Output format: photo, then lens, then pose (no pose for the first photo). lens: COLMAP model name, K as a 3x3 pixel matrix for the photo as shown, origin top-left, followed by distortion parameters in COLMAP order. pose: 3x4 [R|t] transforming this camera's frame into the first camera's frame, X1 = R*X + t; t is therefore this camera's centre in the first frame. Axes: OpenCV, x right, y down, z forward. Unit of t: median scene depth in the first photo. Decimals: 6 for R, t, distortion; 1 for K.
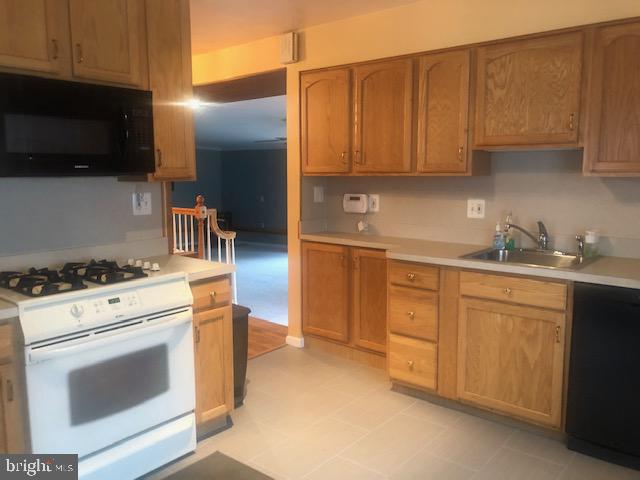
lens RADIAL K [[522.0, 0, 311.7], [0, 522.0, 233.4], [0, 0, 1]] dist [0.024114, -0.023008]
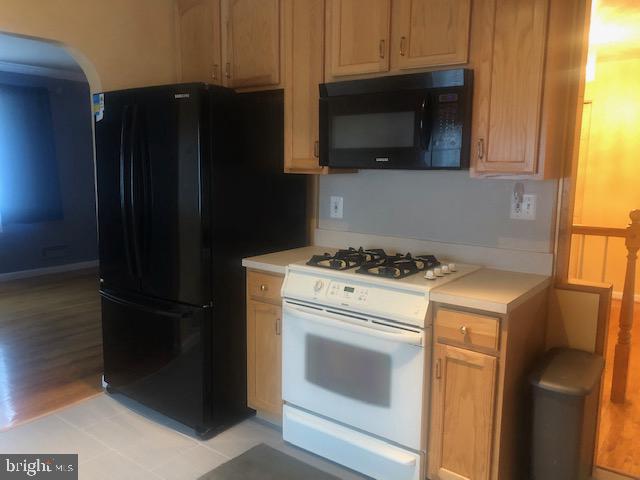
lens RADIAL K [[522.0, 0, 319.7], [0, 522.0, 244.5], [0, 0, 1]] dist [0.024114, -0.023008]
pose [[0.039121, 0.155561, -0.987051, 0.491112], [-0.128233, 0.980421, 0.149434, -0.082722], [0.990972, 0.120726, 0.058303, 0.684070]]
